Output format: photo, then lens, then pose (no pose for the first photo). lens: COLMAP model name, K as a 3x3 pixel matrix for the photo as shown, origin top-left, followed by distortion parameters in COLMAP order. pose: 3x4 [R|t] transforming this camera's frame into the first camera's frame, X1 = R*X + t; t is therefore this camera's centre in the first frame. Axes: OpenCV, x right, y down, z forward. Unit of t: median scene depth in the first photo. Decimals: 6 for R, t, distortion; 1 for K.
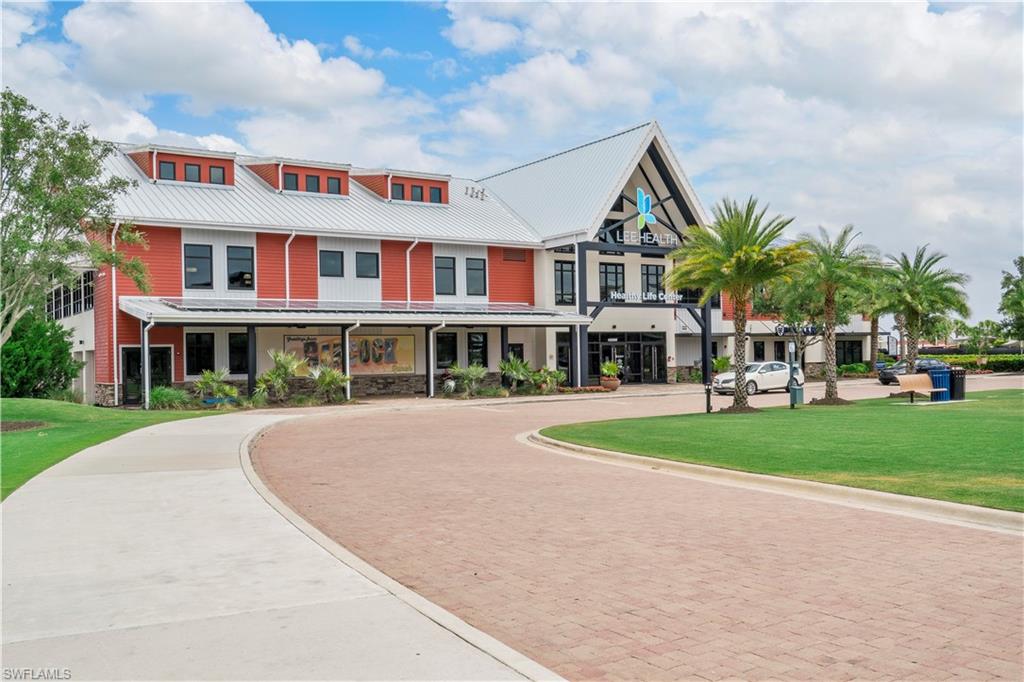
lens RADIAL K [[945.6, 0, 513.6], [0, 945.6, 342.6], [0, 0, 1]] dist [0.012354, 0.000000]
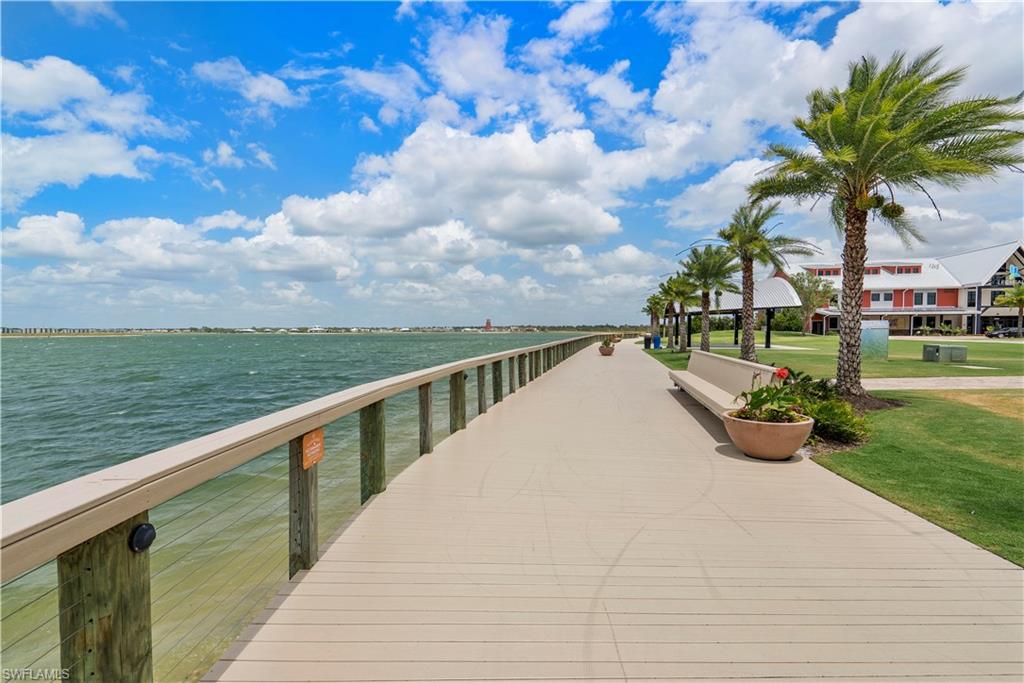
lens RADIAL K [[463.2, 0, 516.7], [0, 463.2, 344.2], [0, 0, 1]] dist [-0.004705, -0.000447]
pose [[0.700098, 0.032516, -0.713306, 0.092380], [-0.001881, 0.999043, 0.043695, 0.015610], [0.714044, -0.029249, 0.699489, -1.035023]]
